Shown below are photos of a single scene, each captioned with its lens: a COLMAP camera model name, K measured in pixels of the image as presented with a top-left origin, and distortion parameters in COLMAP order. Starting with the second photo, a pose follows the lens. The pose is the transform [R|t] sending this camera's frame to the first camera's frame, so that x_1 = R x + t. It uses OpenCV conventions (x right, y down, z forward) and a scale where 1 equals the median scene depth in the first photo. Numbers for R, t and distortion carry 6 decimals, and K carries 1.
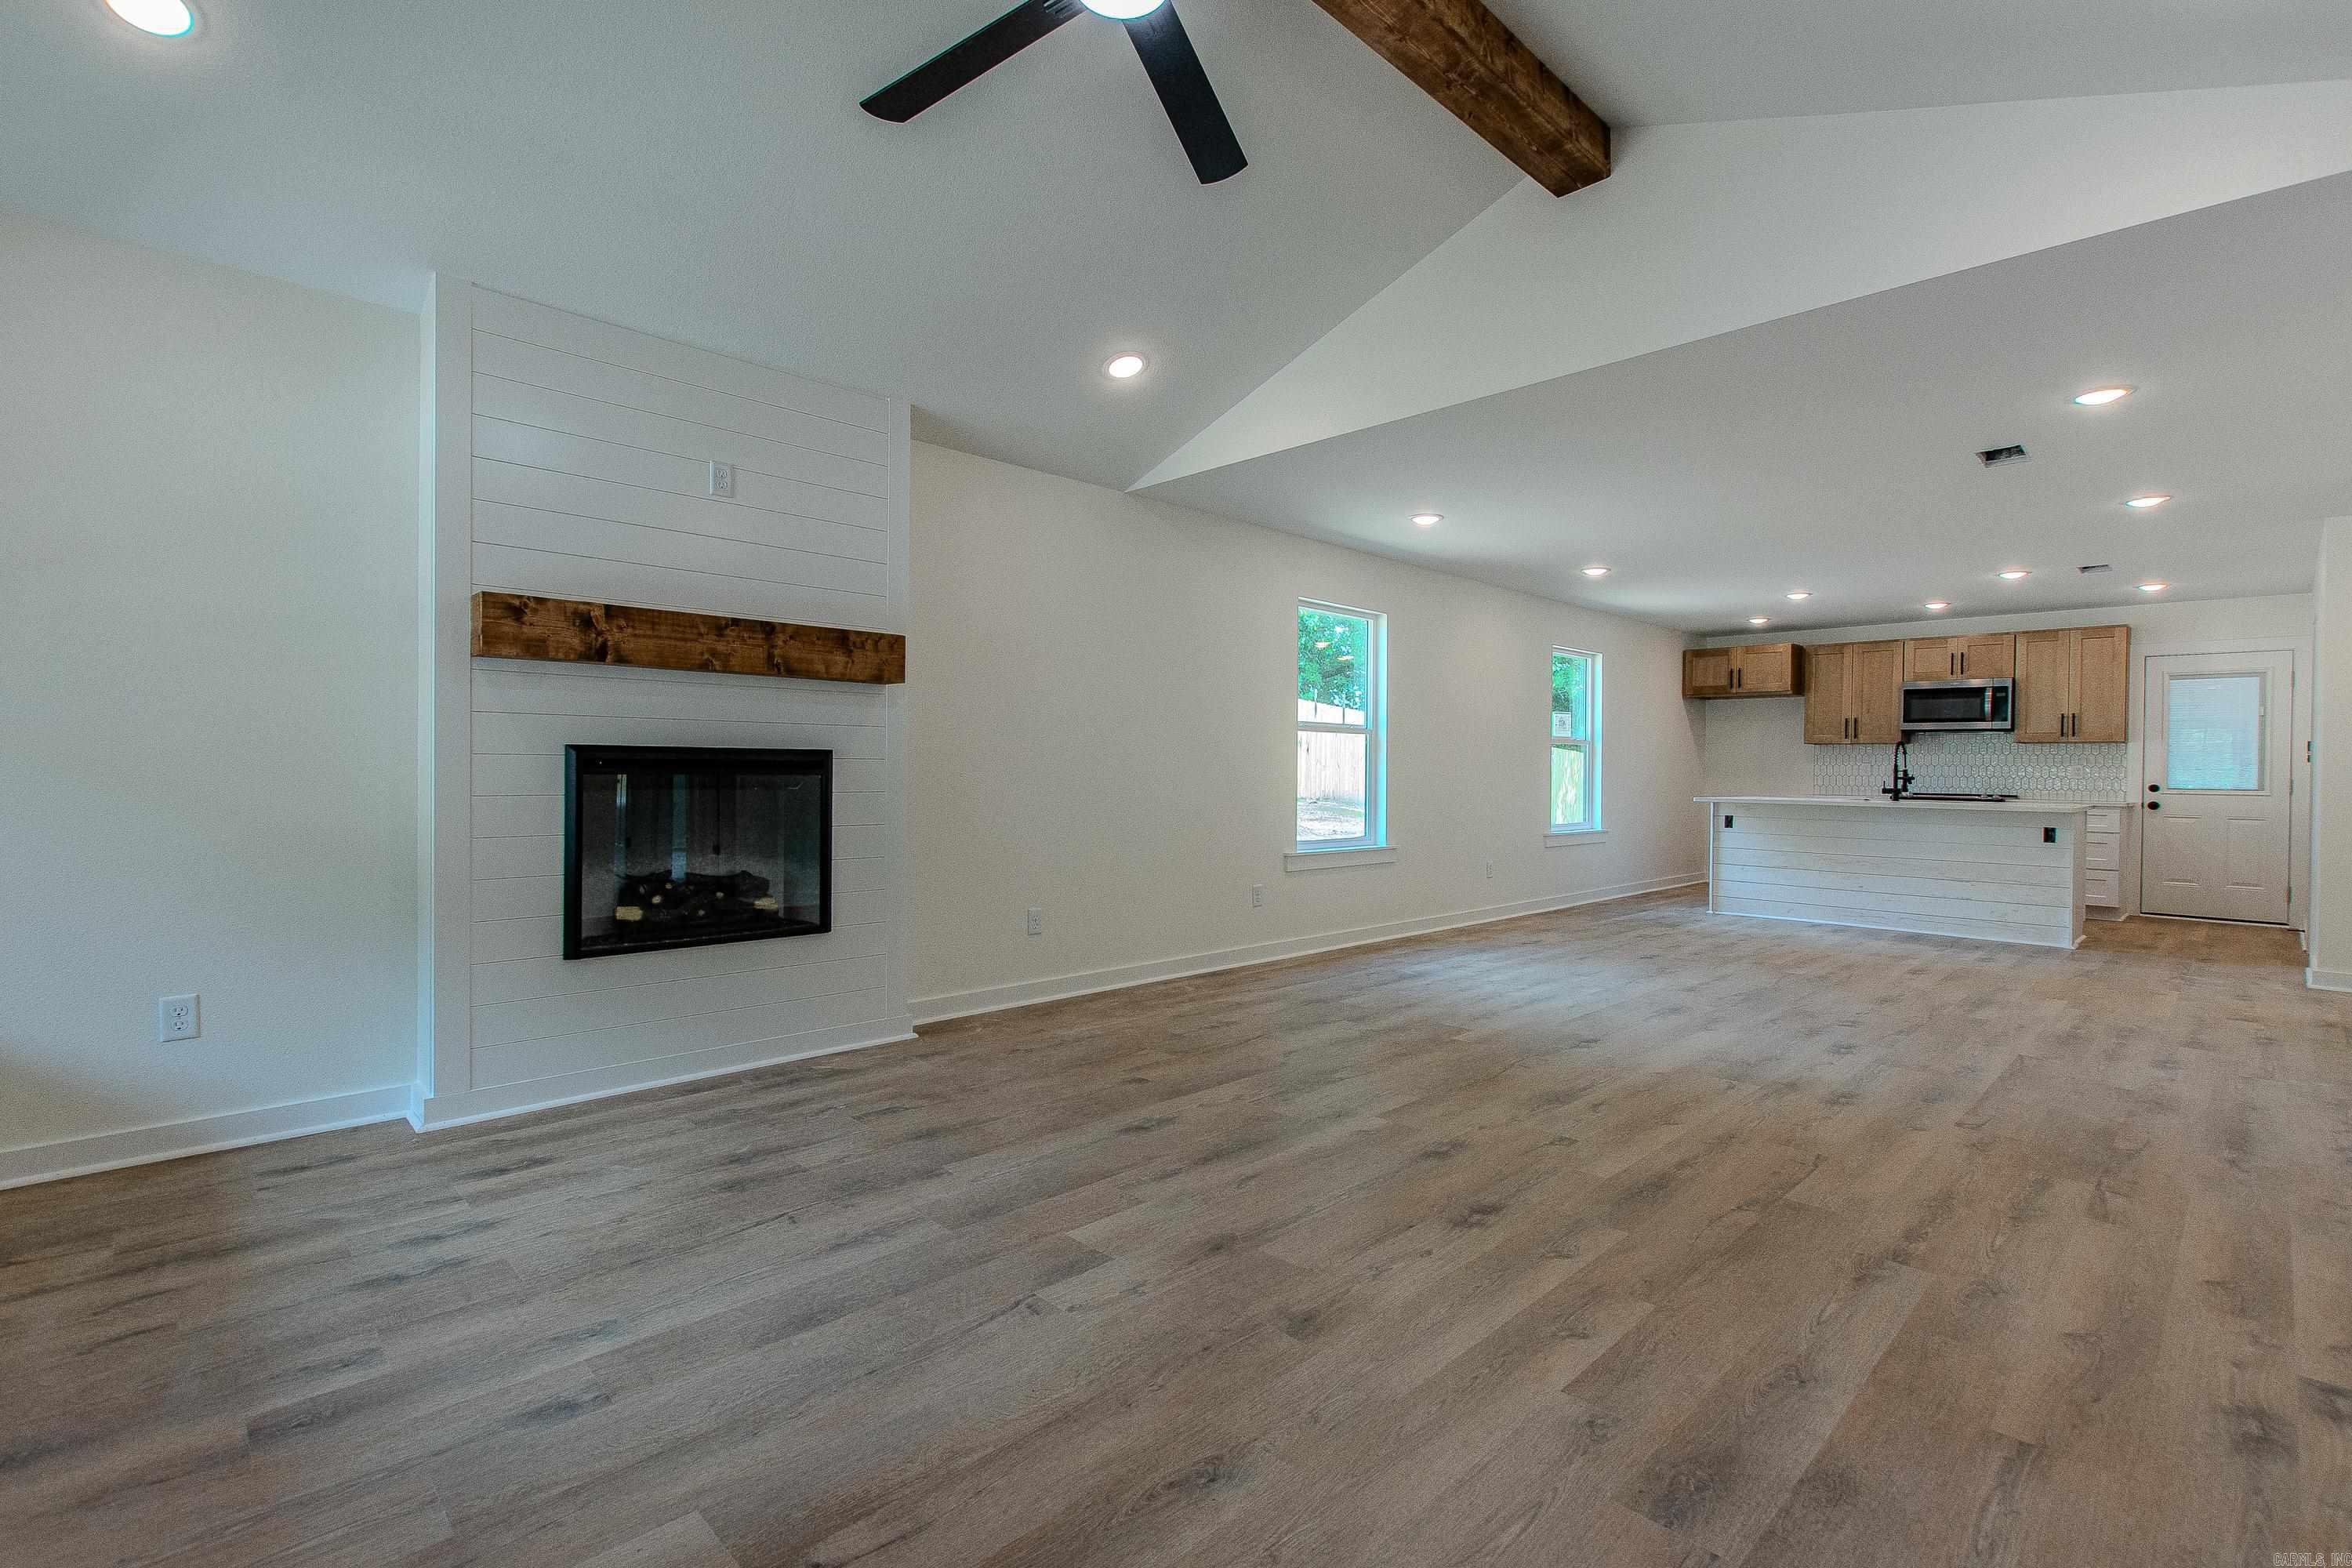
lens RADIAL K [[1061.7, 0, 1178.2], [0, 1061.7, 777.5], [0, 0, 1]] dist [-0.002595, -0.001274]
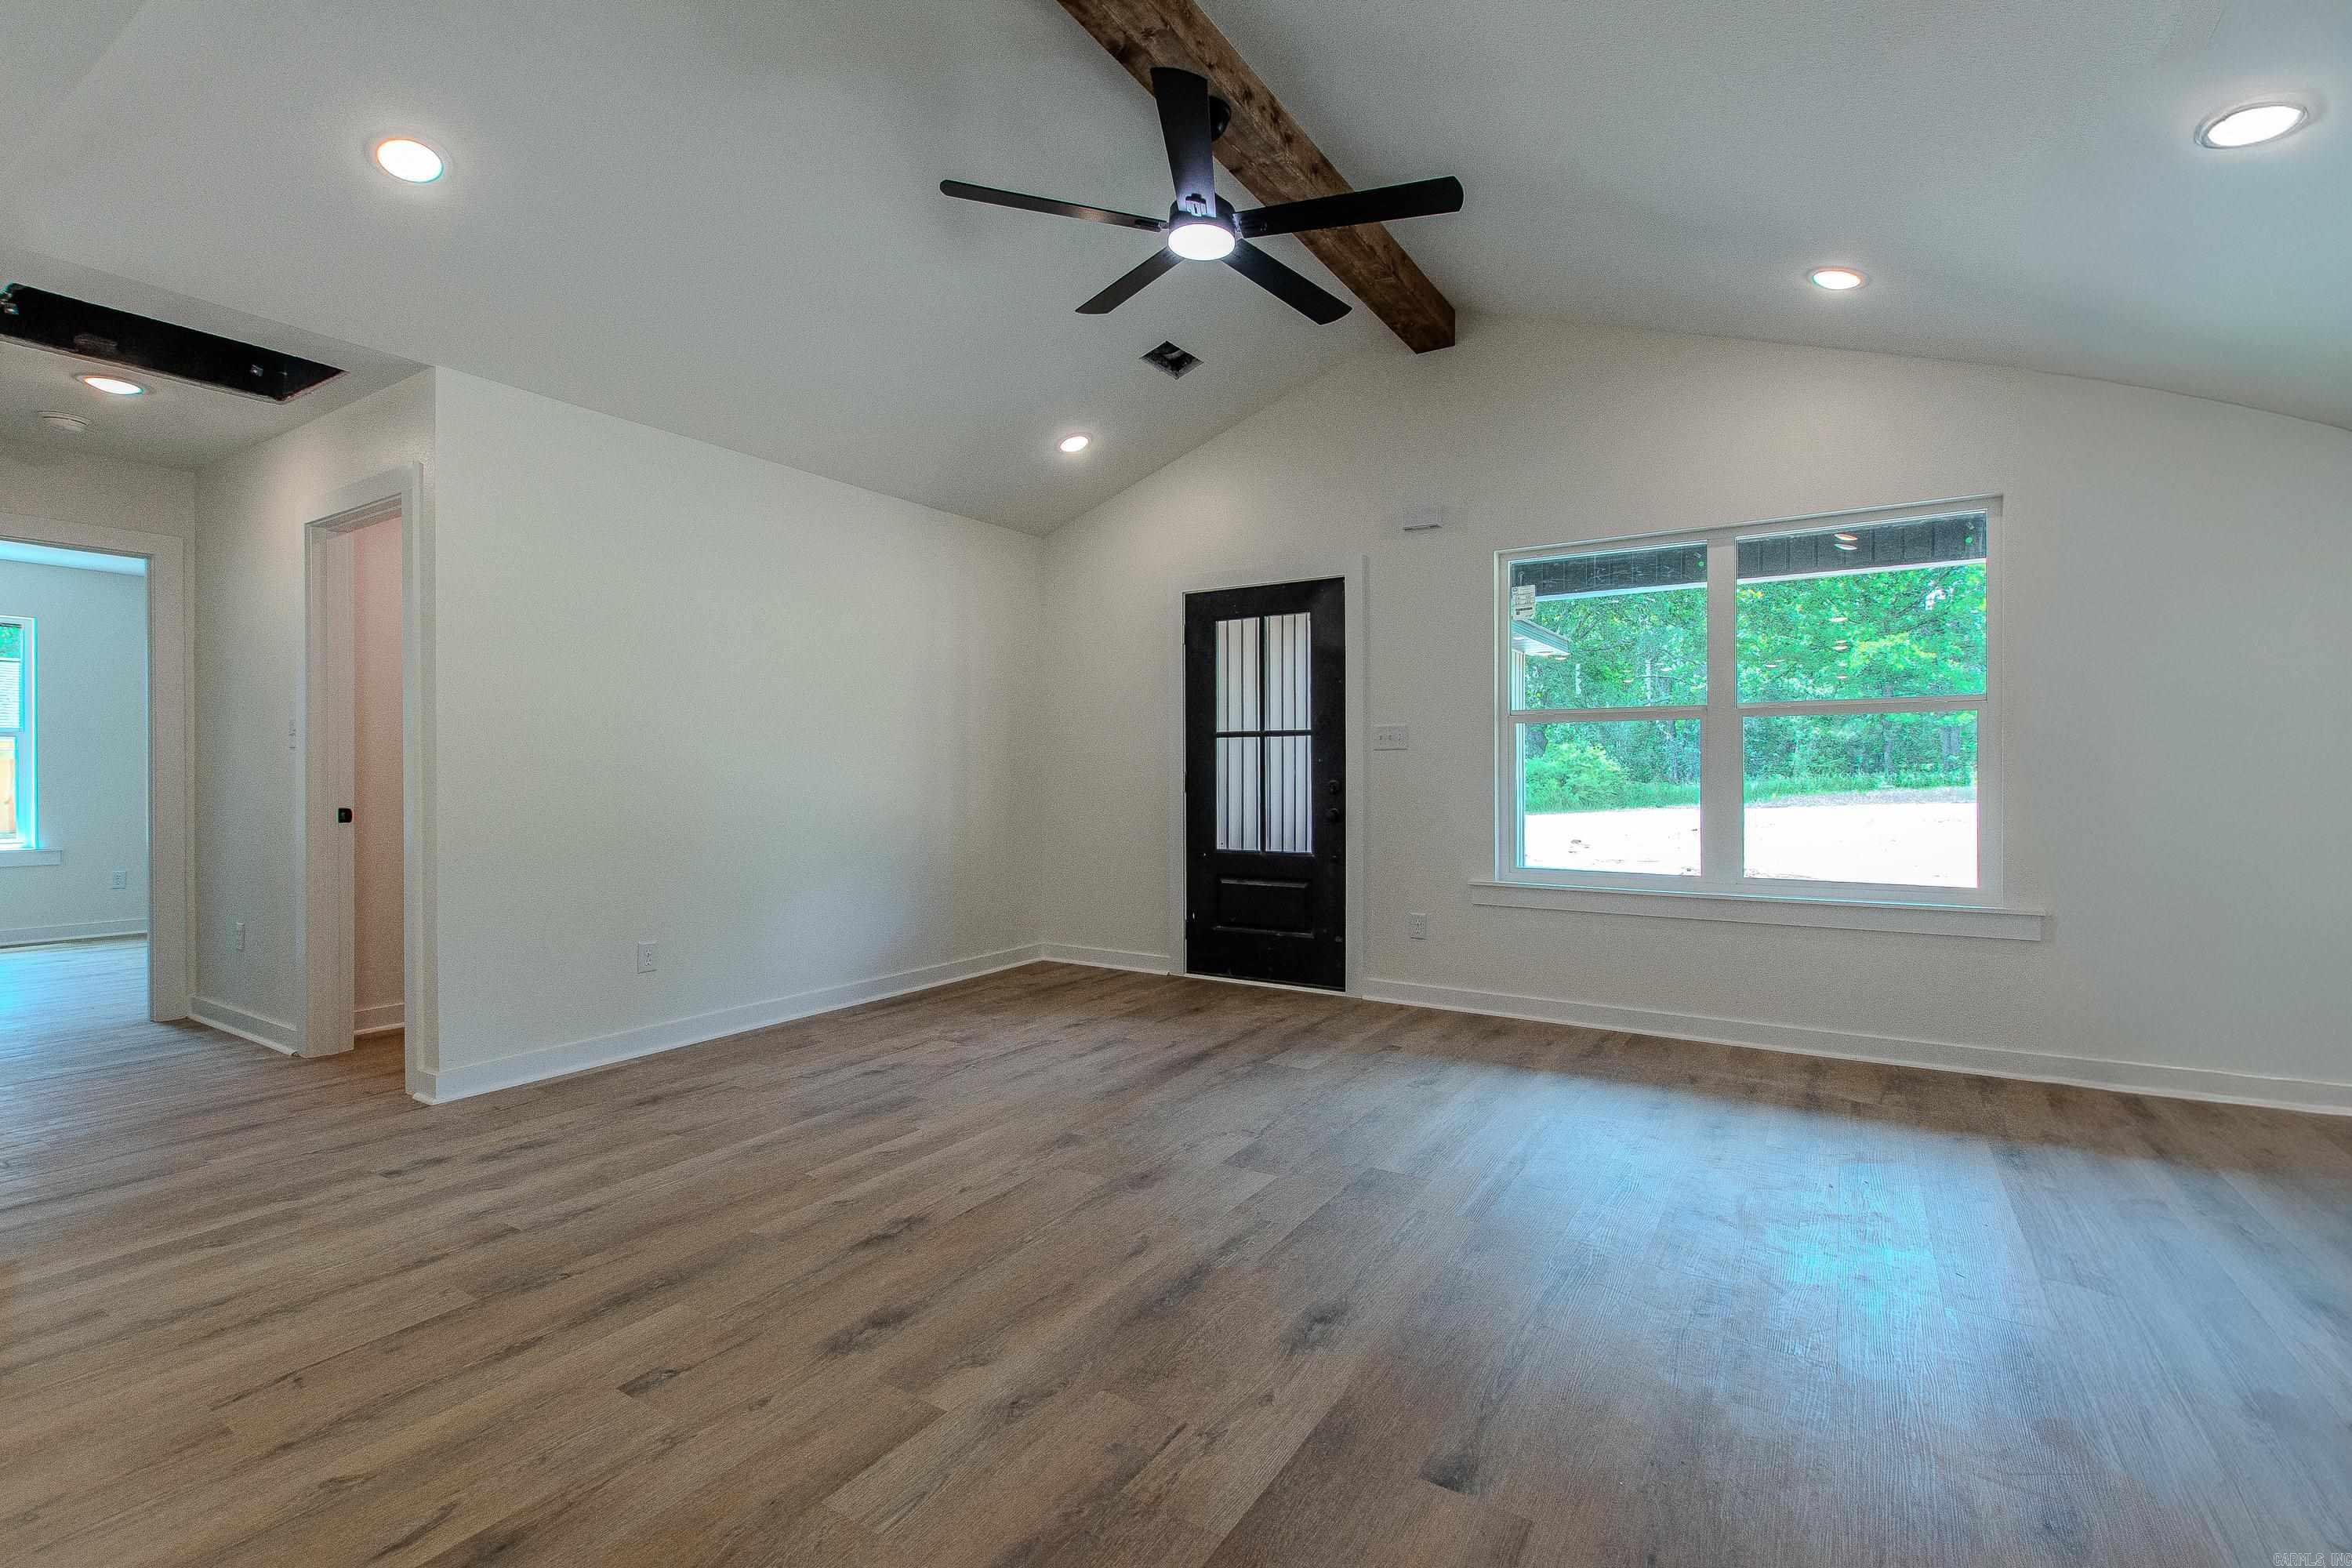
lens RADIAL K [[1047.7, 0, 1186.3], [0, 1047.7, 776.0], [0, 0, 1]] dist [0.000089, -0.001155]
pose [[-0.971214, -0.008528, -0.238055, 0.171105], [-0.011537, 0.999870, 0.011248, -0.011275], [0.237928, 0.013671, -0.971187, 1.343656]]
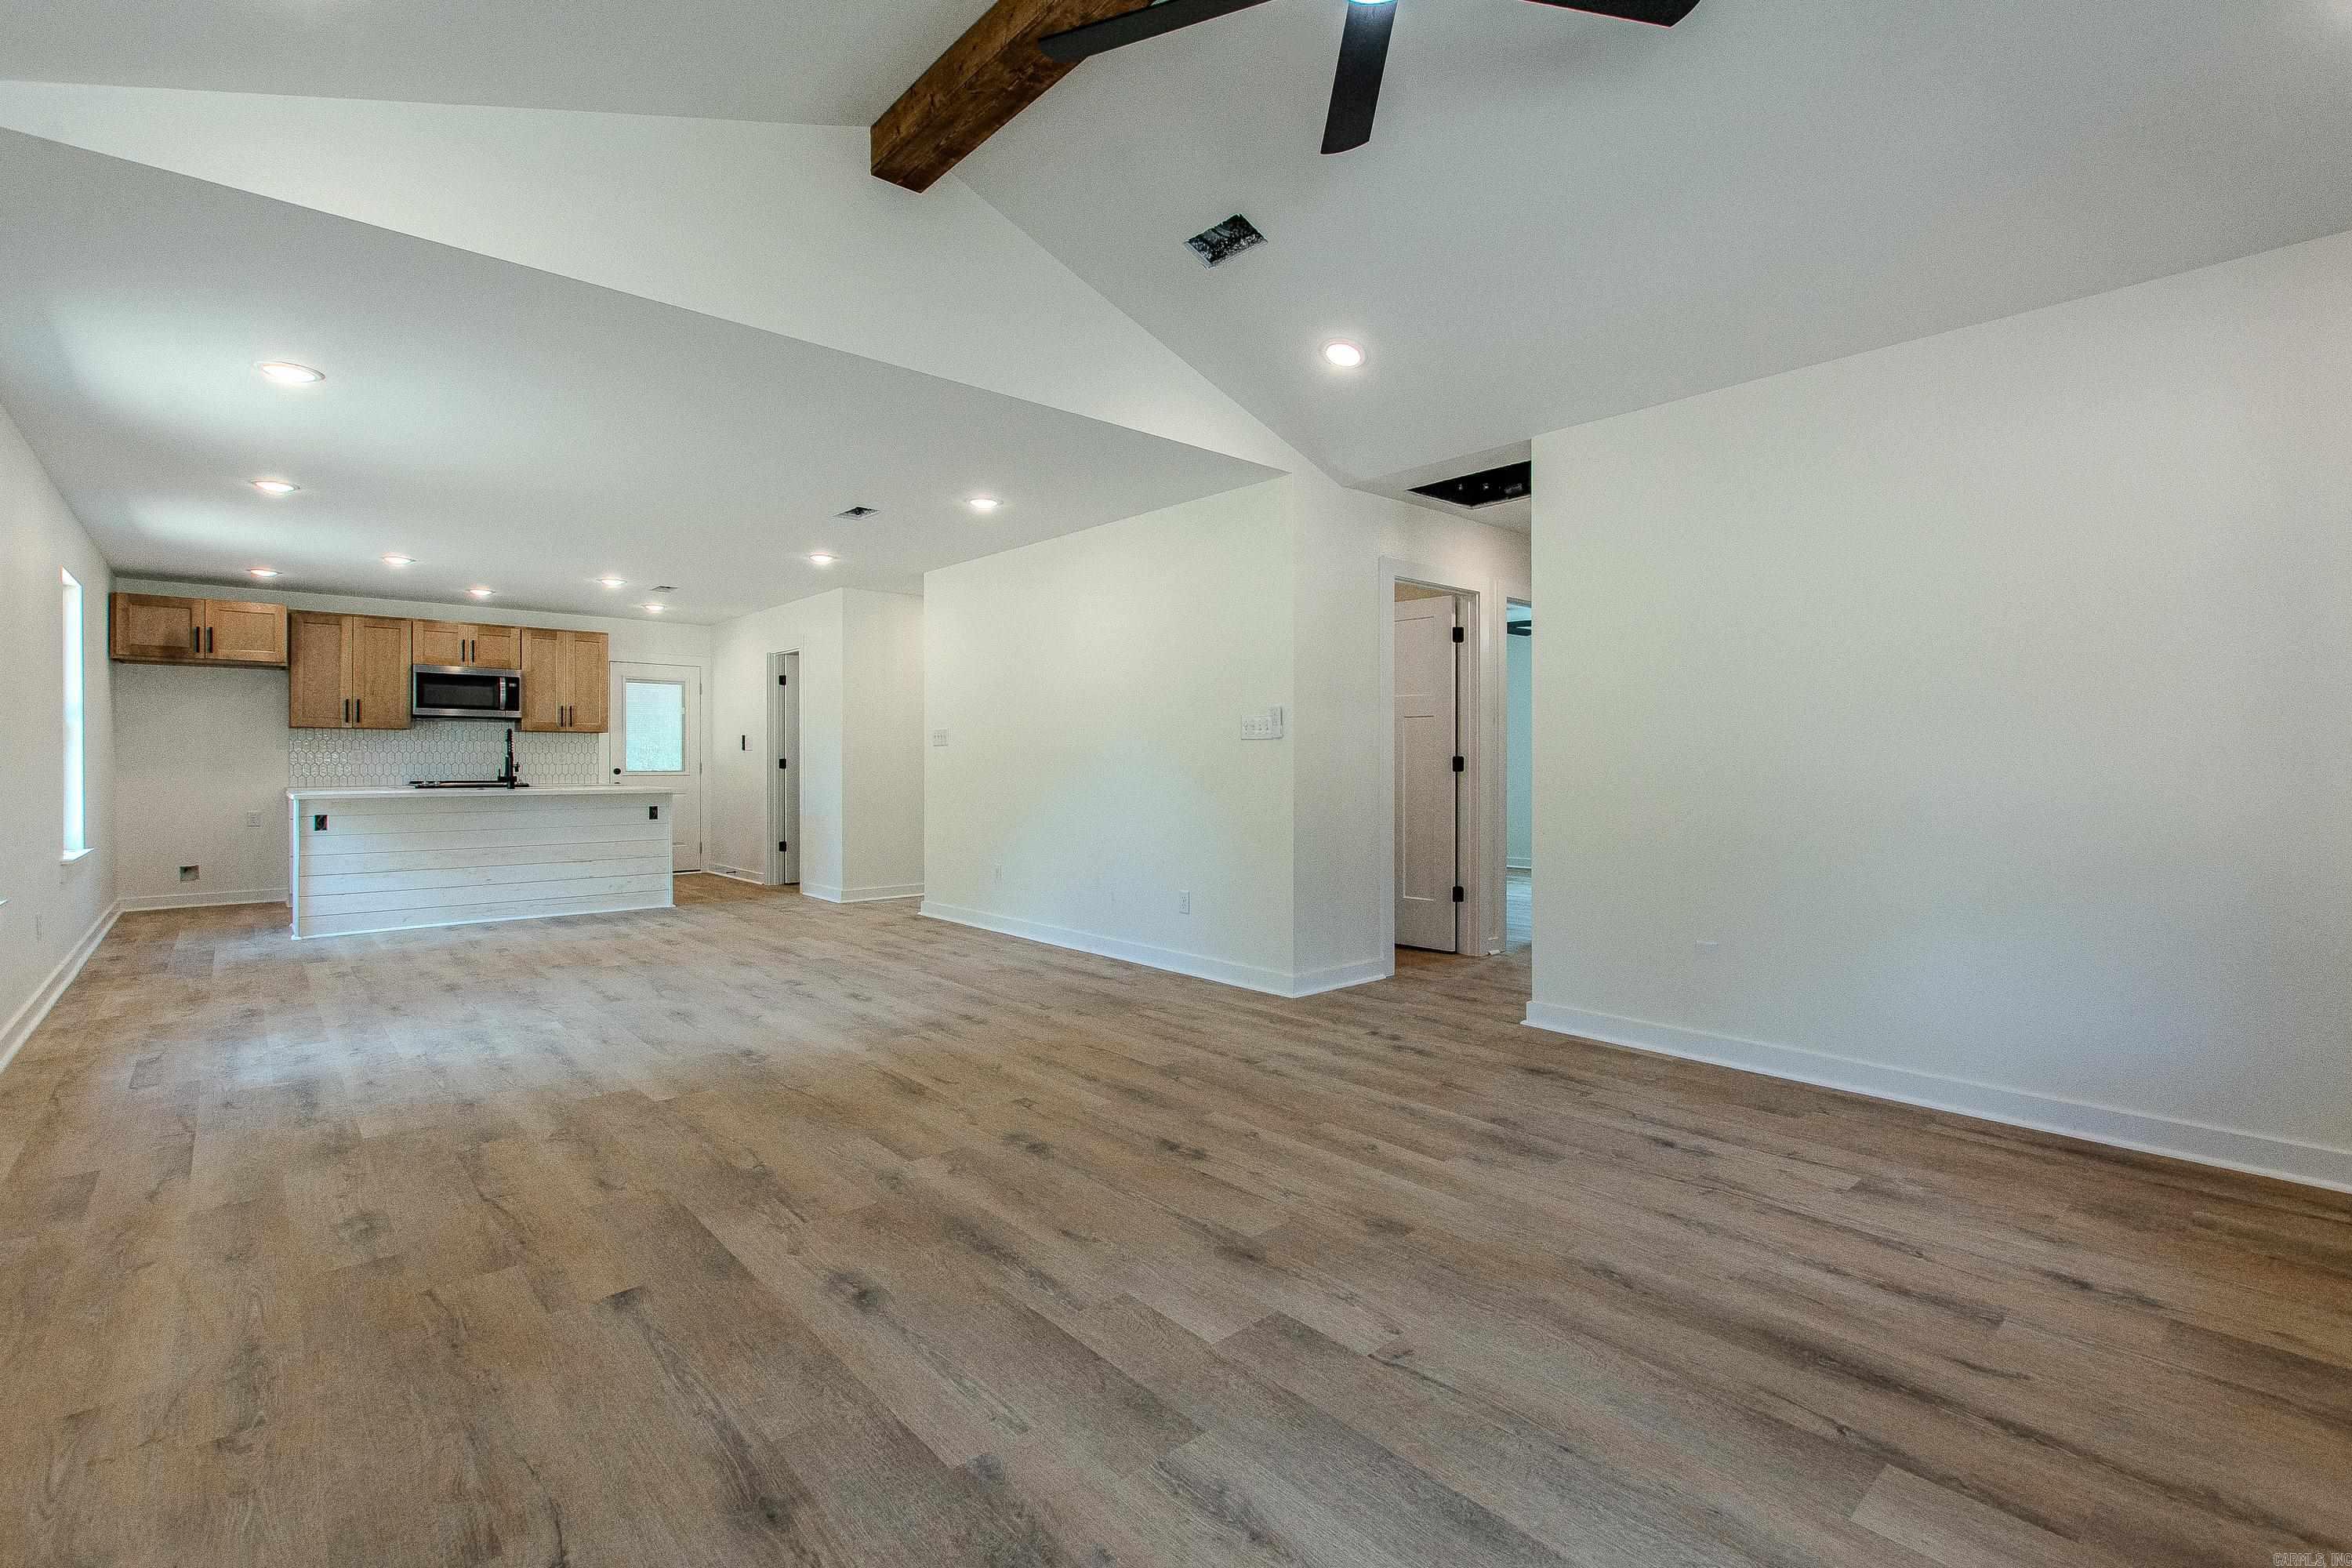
lens RADIAL K [[1074.0, 0, 1198.6], [0, 1074.0, 763.0], [0, 0, 1]] dist [-0.002387, -0.001634]
pose [[0.037182, -0.012327, 0.999232, -0.594890], [0.010360, 0.999875, 0.011950, -0.014661], [-0.999255, 0.009908, 0.037305, 0.631405]]
